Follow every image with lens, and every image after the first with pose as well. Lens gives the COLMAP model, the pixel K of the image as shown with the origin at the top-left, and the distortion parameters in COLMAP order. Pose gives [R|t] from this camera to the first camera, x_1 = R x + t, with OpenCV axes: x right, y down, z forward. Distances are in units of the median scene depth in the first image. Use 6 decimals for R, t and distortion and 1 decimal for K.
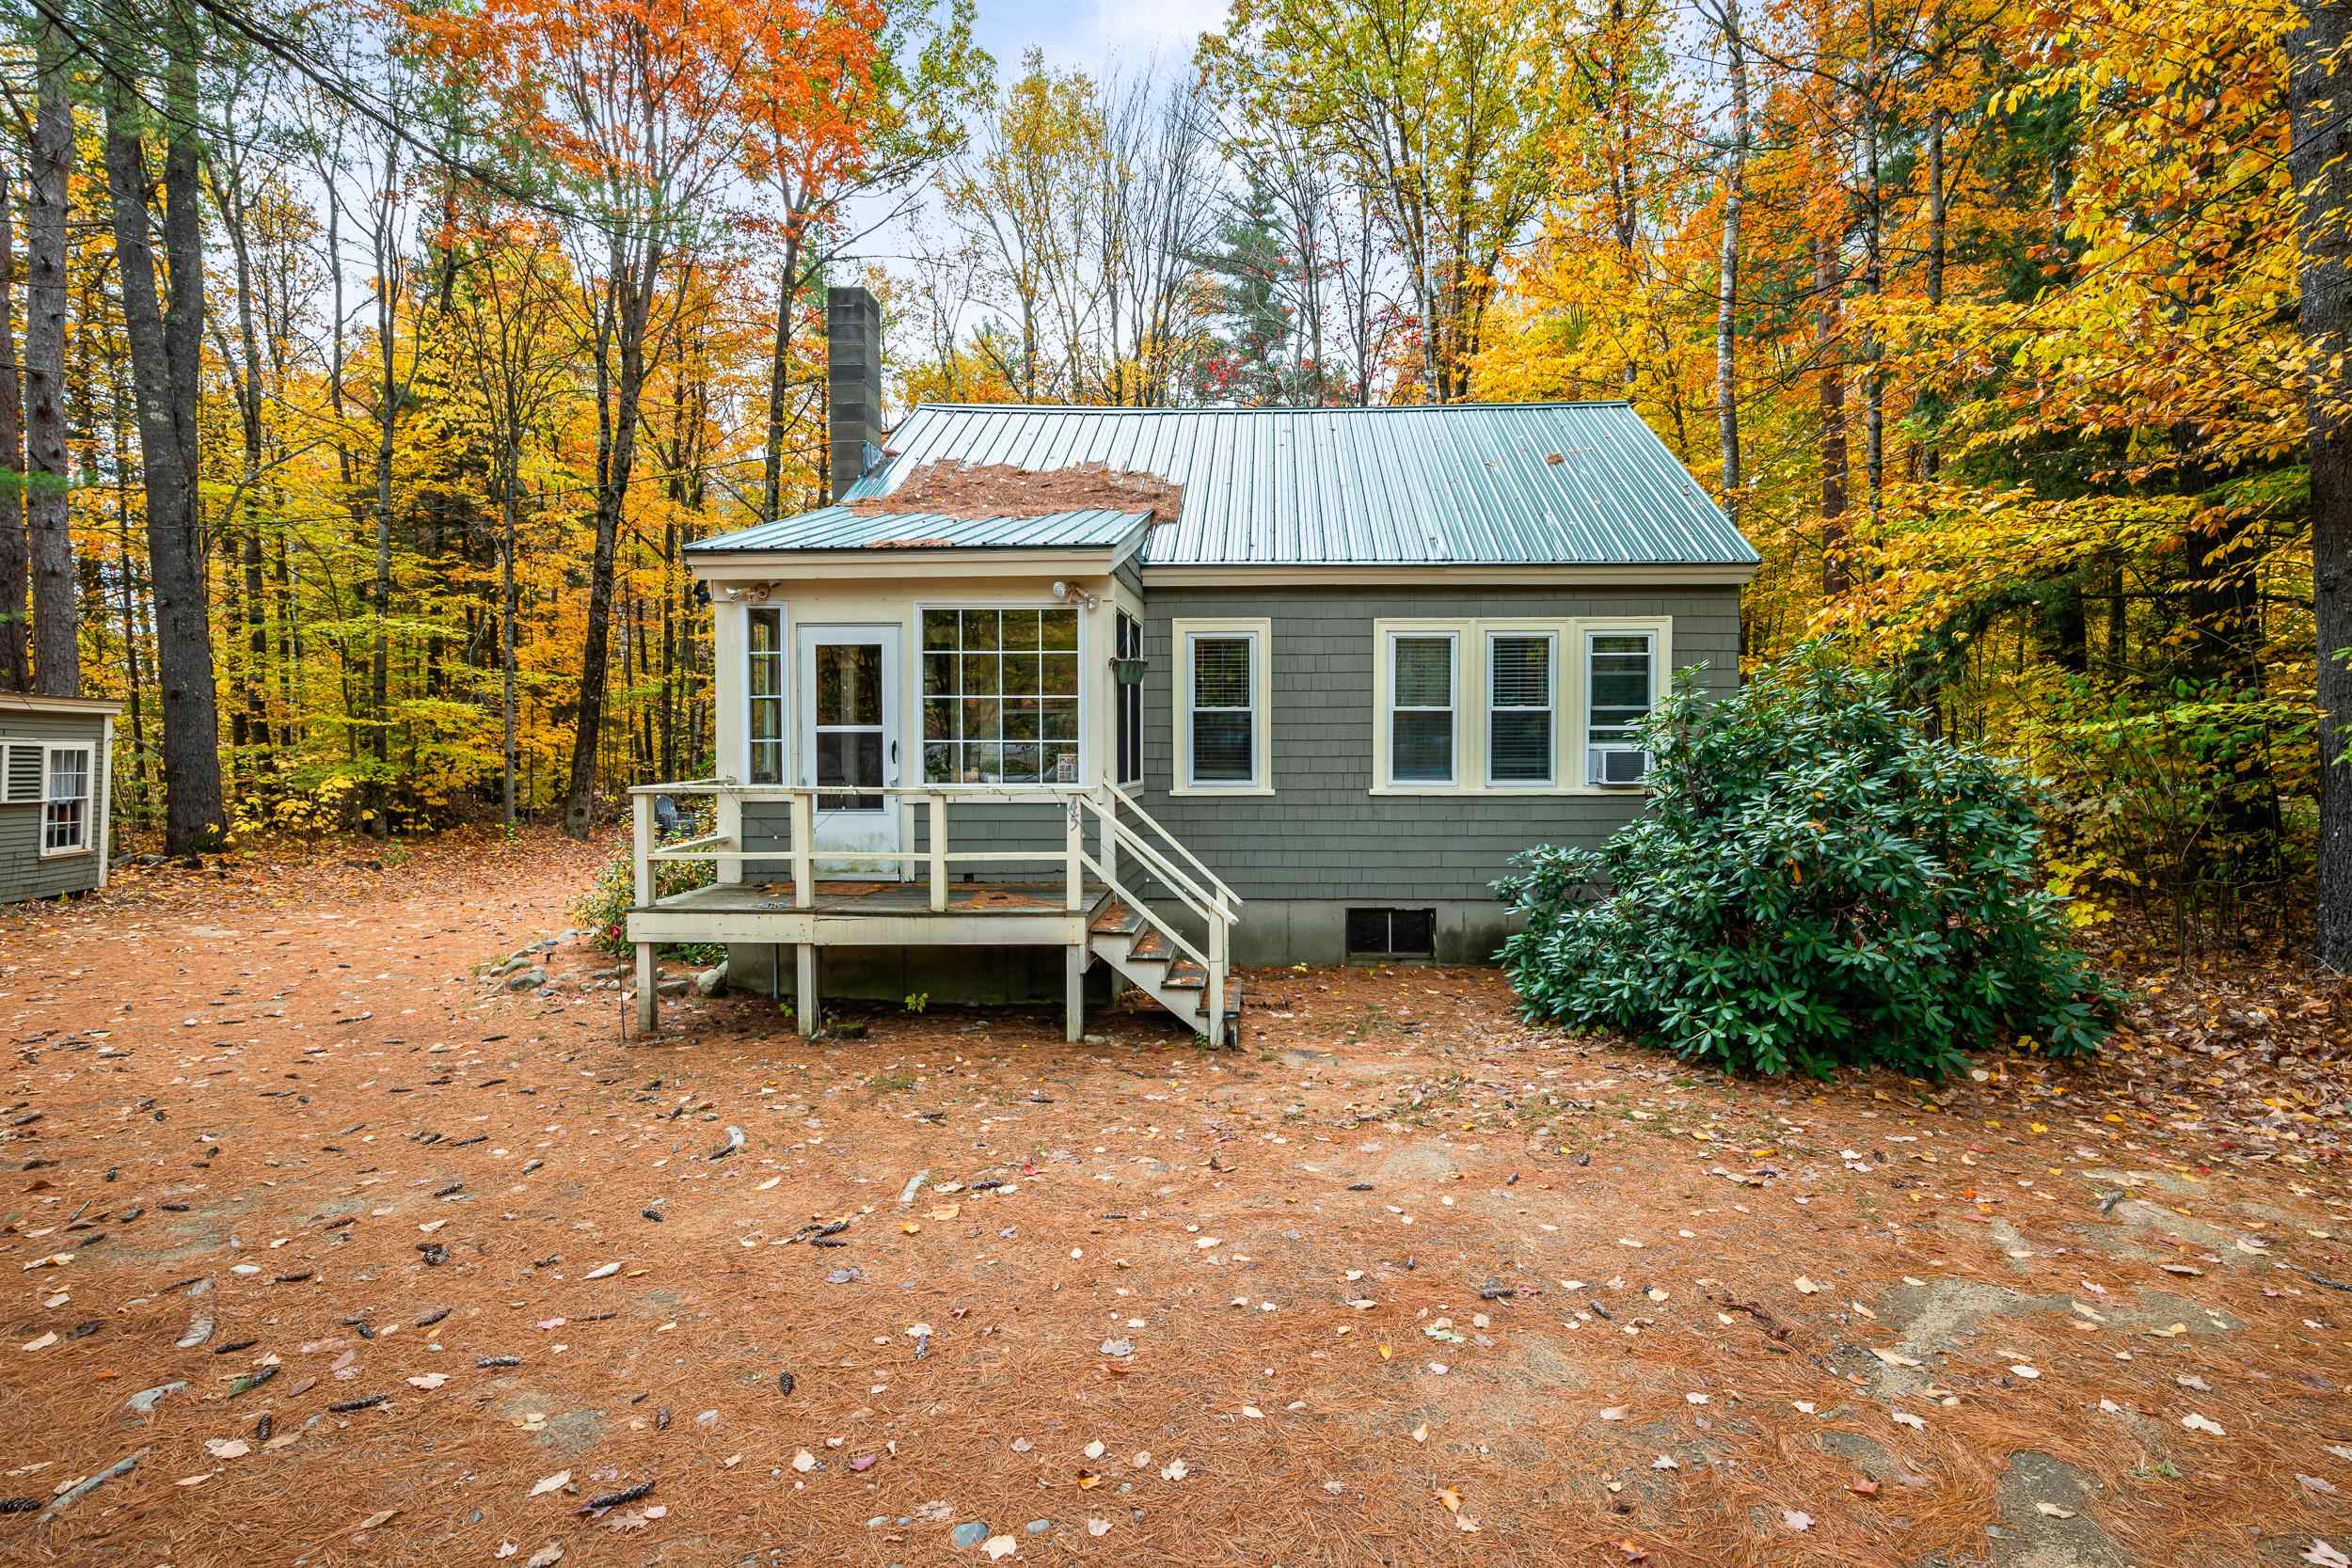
lens RADIAL K [[1156.5, 0, 1175.9], [0, 1156.5, 747.6], [0, 0, 1]] dist [-0.002027, -0.000459]
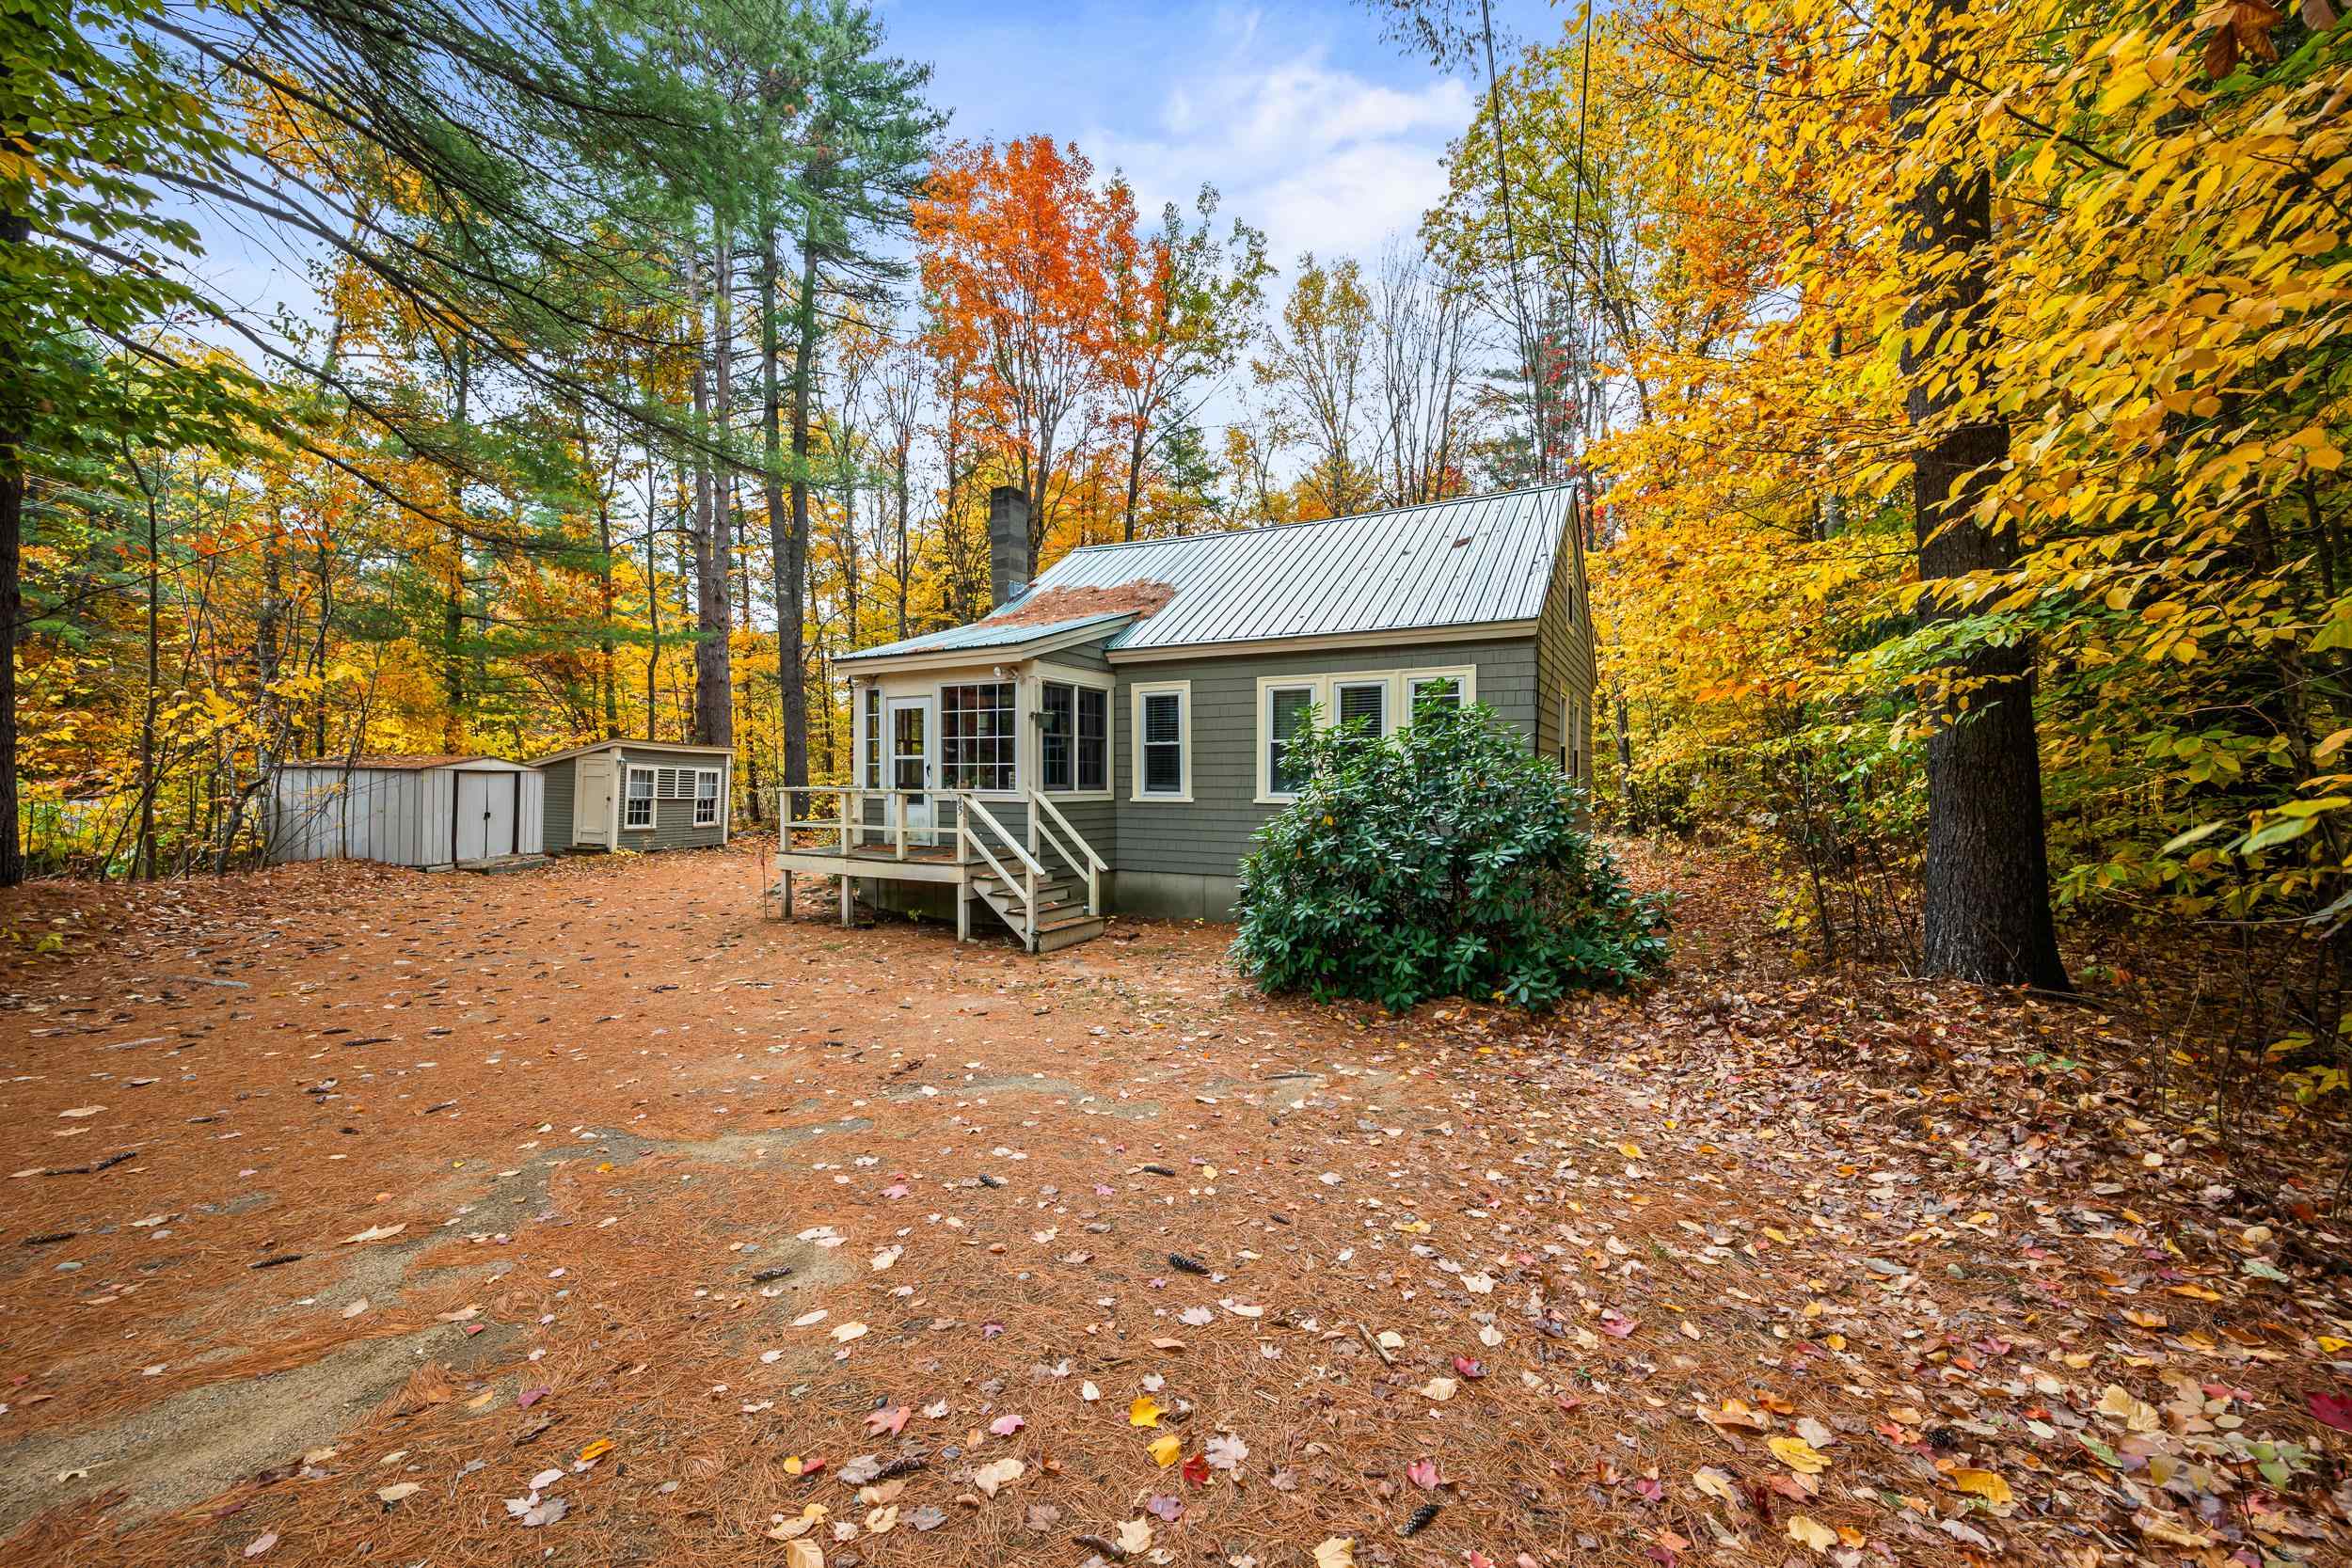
lens RADIAL K [[937.9, 0, 1192.2], [0, 937.9, 761.9], [0, 0, 1]] dist [0.000336, -0.000403]
pose [[0.892059, -0.004572, -0.451896, 0.728535], [-0.003735, 0.999840, -0.017489, 0.013593], [0.451903, 0.017289, 0.891899, -0.063325]]
